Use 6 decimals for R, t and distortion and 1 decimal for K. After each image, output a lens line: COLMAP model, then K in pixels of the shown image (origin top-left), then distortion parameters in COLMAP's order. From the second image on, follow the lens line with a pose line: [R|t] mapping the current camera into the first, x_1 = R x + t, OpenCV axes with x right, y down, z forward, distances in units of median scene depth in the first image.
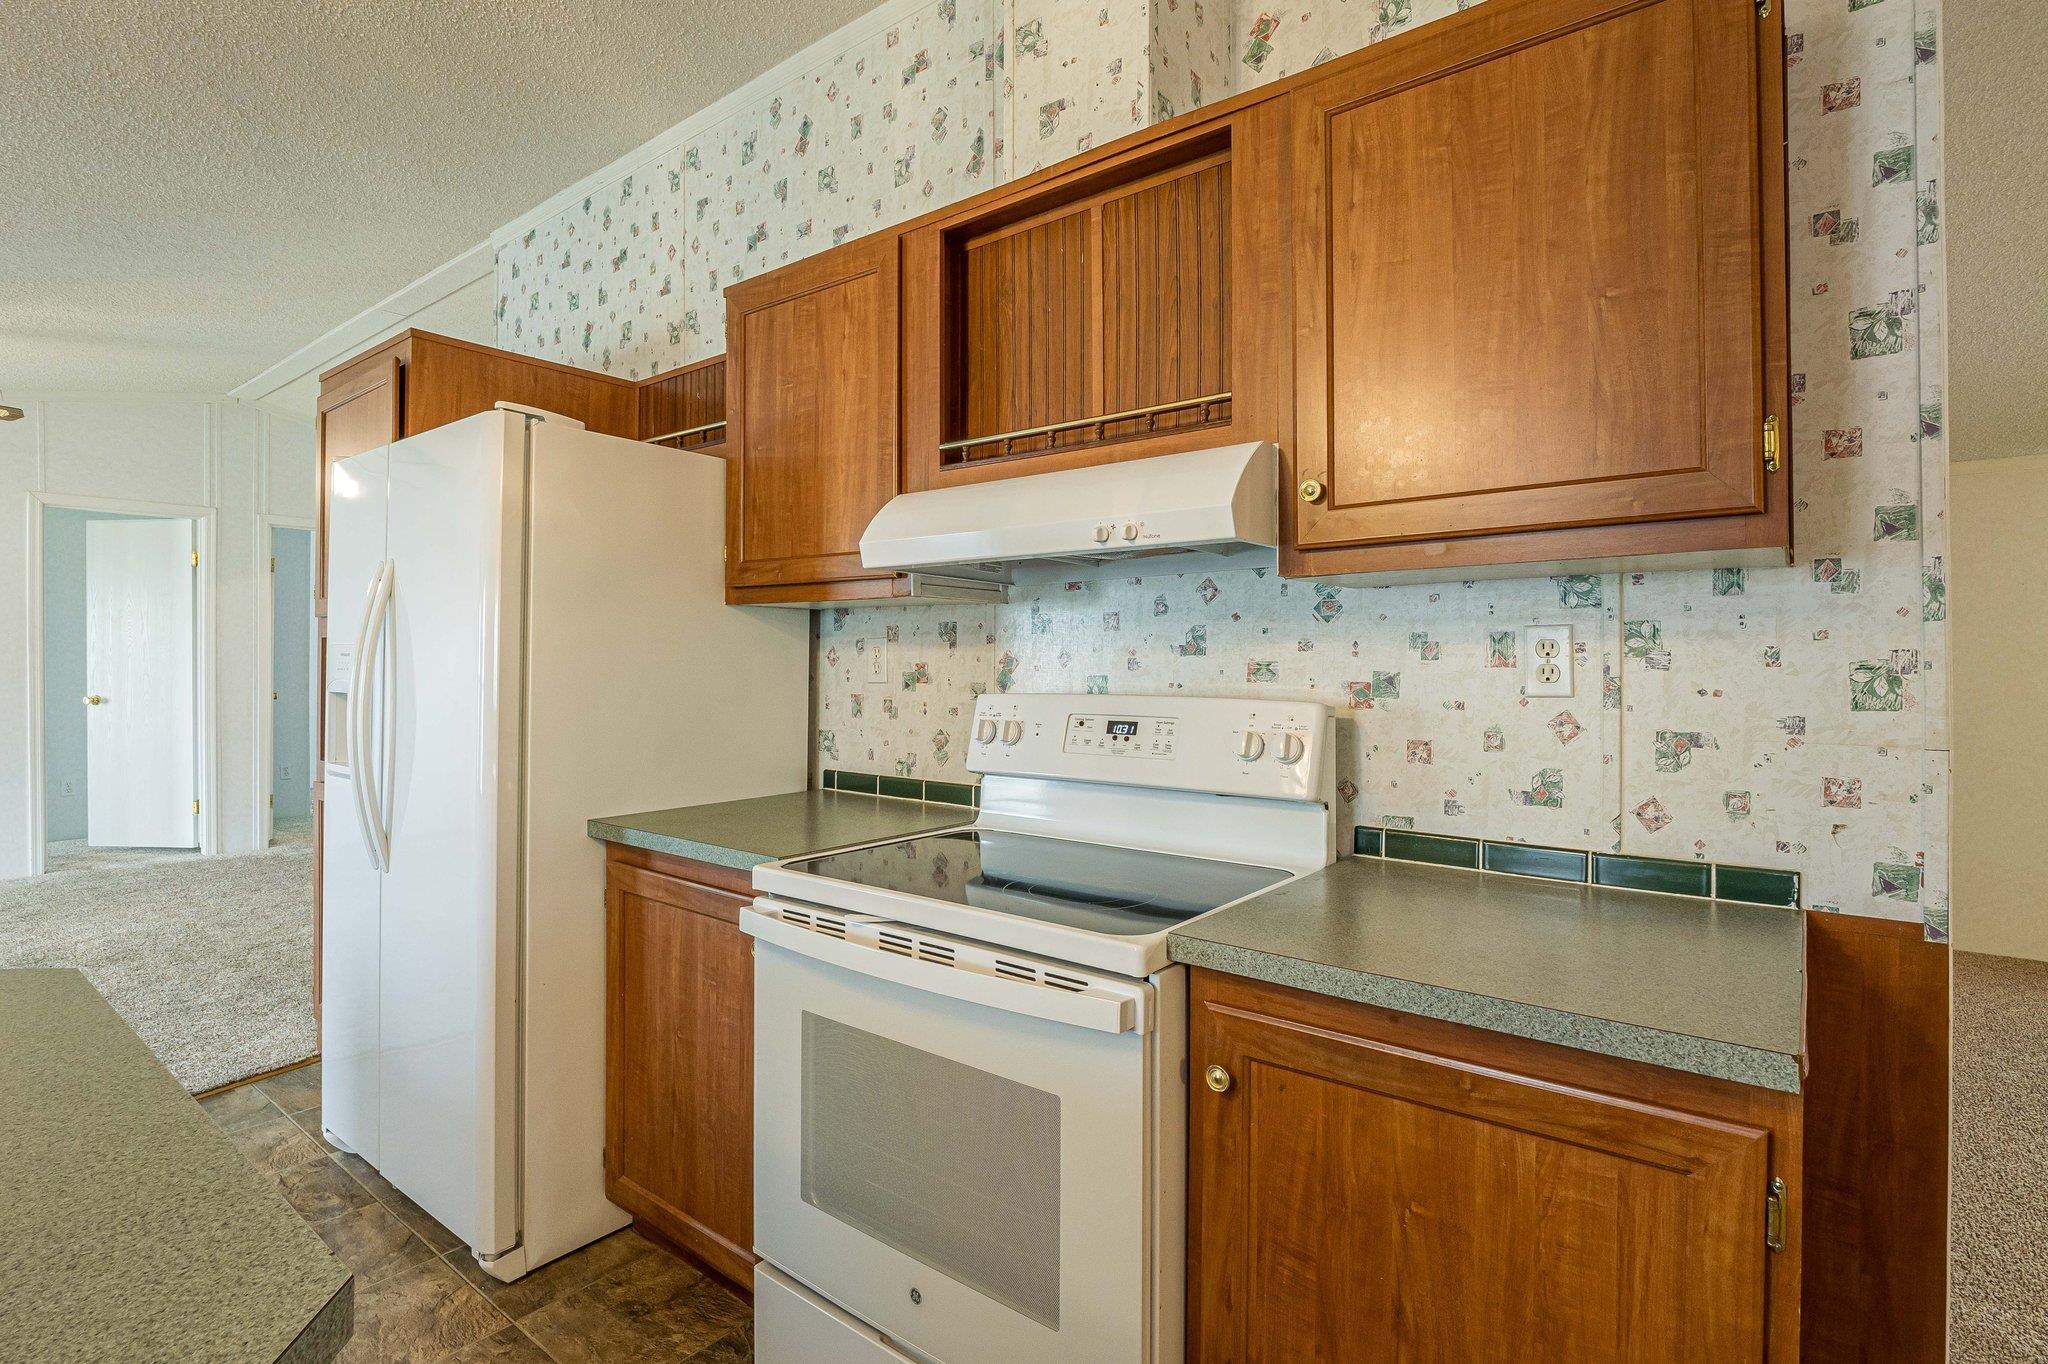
lens RADIAL K [[987.7, 0, 996.0], [0, 987.7, 657.1], [0, 0, 1]] dist [-0.012479, -0.003997]
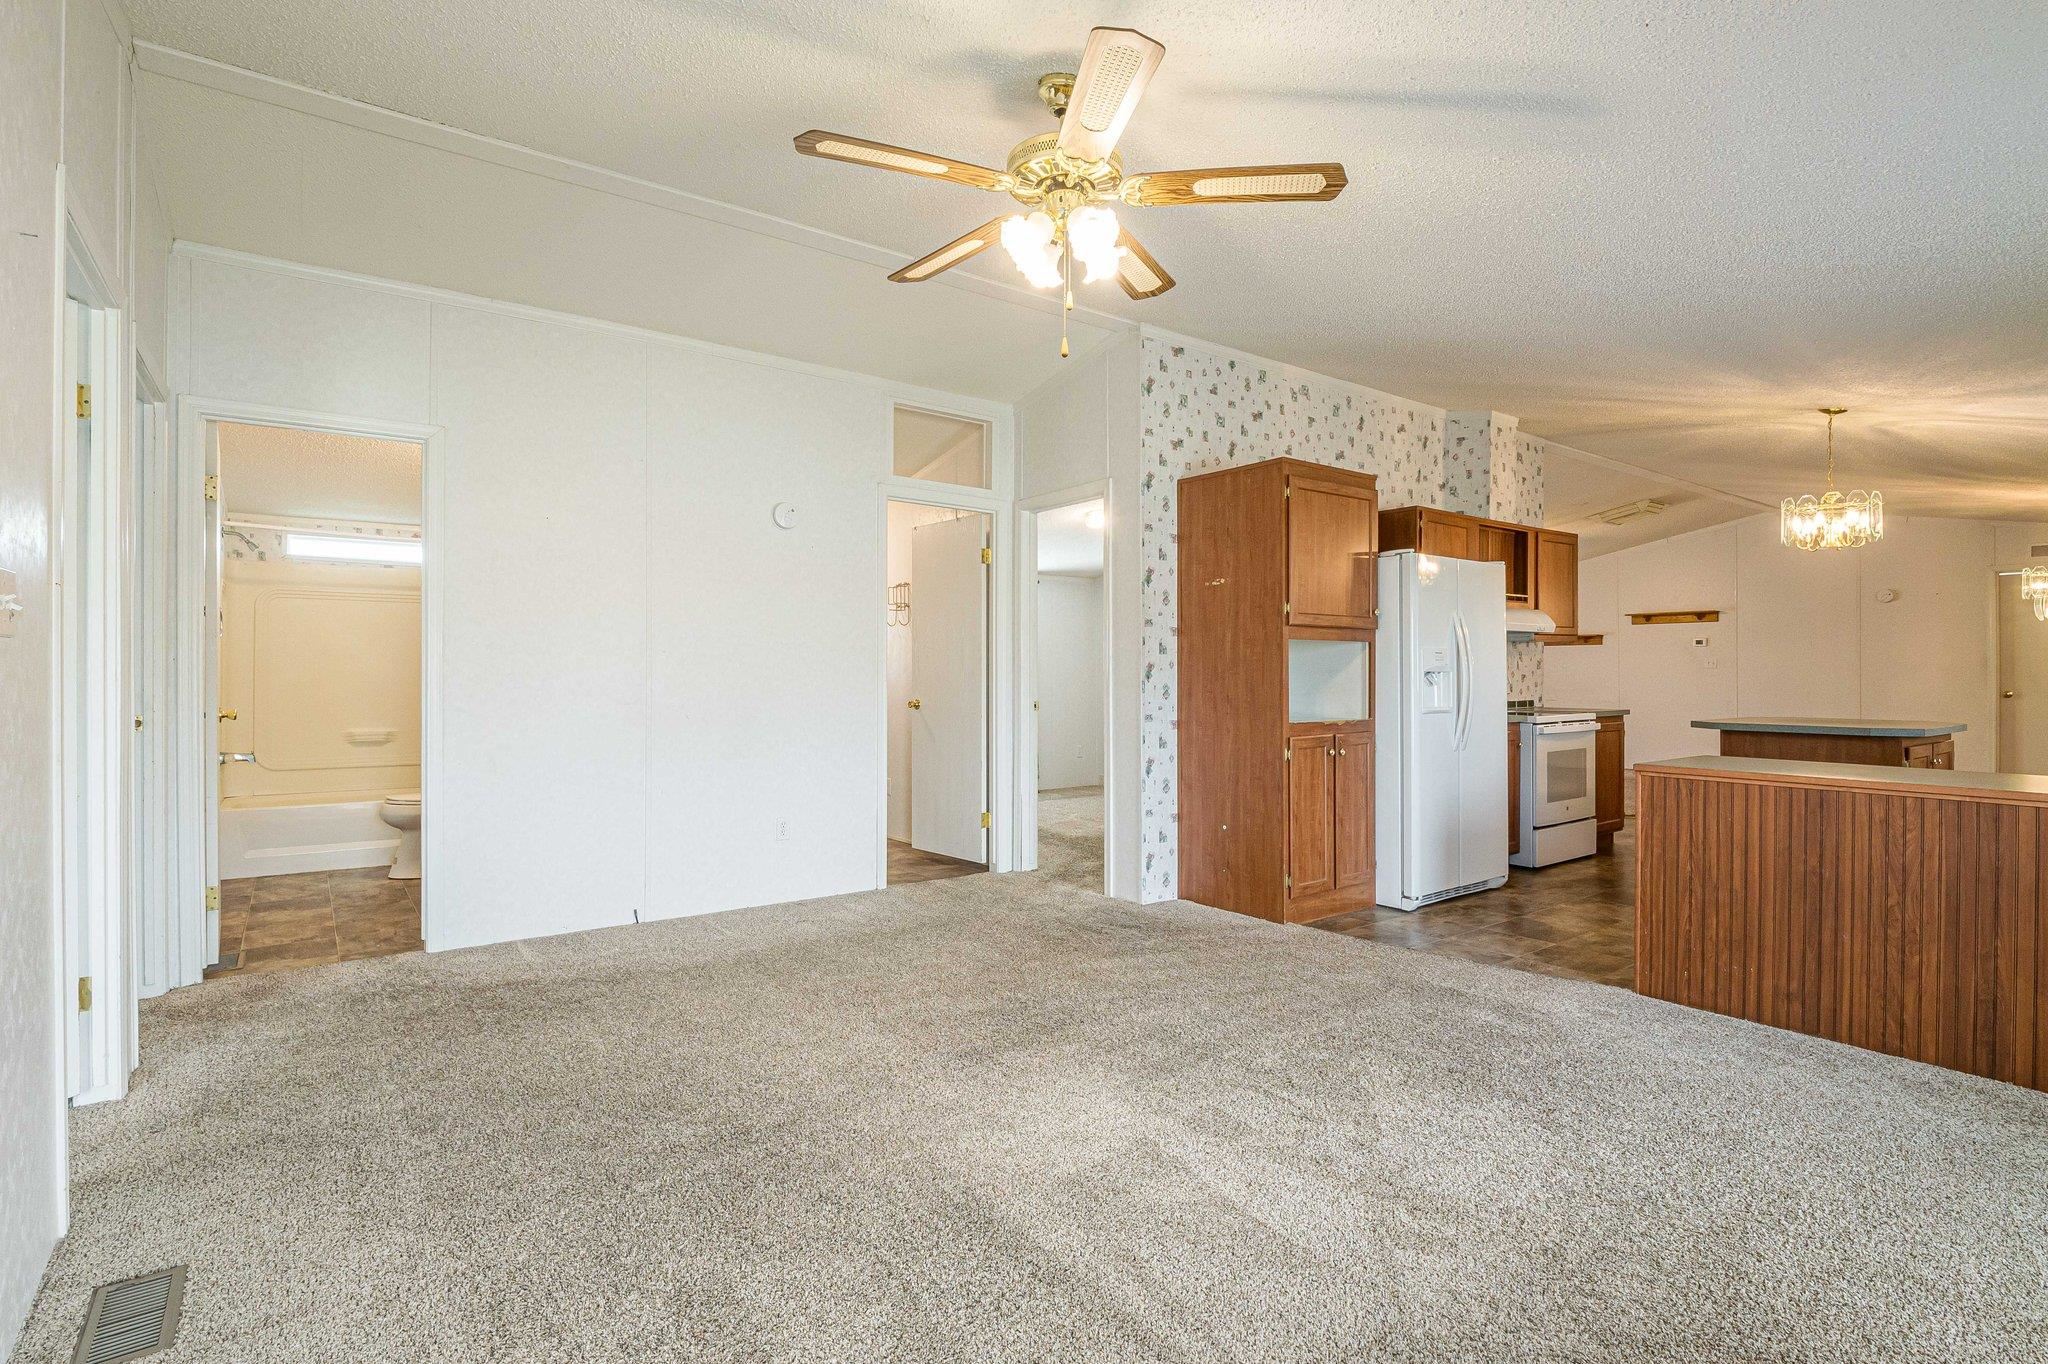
lens RADIAL K [[987.7, 0, 1009.3], [0, 987.7, 673.4], [0, 0, 1]] dist [-0.012479, -0.003997]
pose [[0.268350, -0.004555, 0.963311, -2.785821], [-0.003970, 0.999975, 0.005835, 0.031025], [-0.963313, -0.005390, 0.268325, 1.264117]]
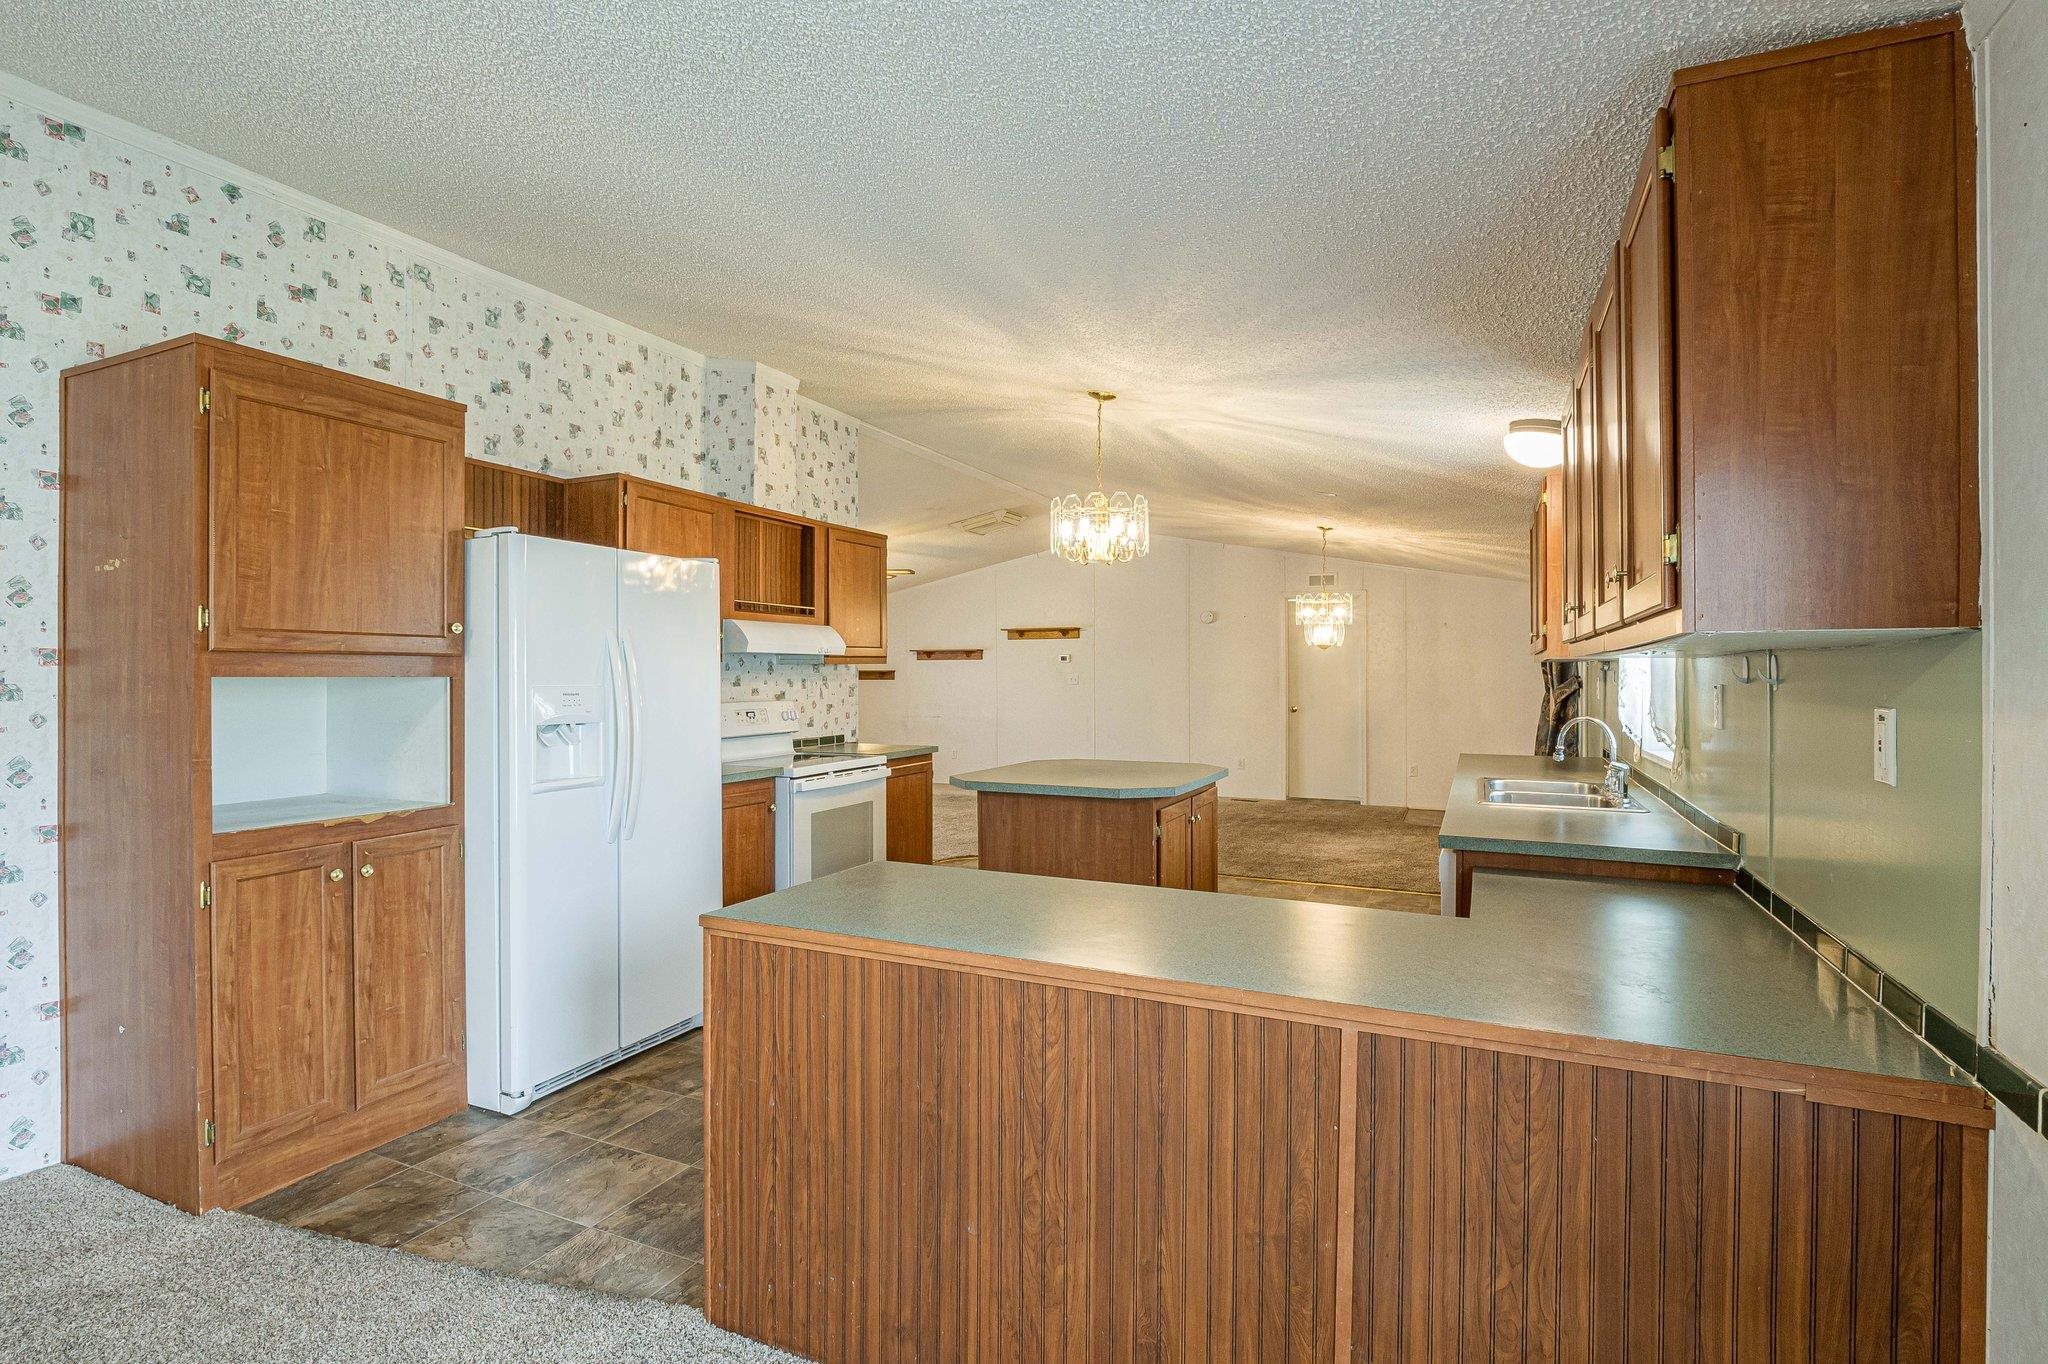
lens RADIAL K [[987.7, 0, 1015.6], [0, 987.7, 676.0], [0, 0, 1]] dist [-0.012479, -0.003997]
pose [[-0.230808, -0.004573, 0.972988, -1.993840], [-0.003921, 0.999985, 0.003769, -0.033100], [-0.972991, -0.002945, -0.230823, 0.697375]]
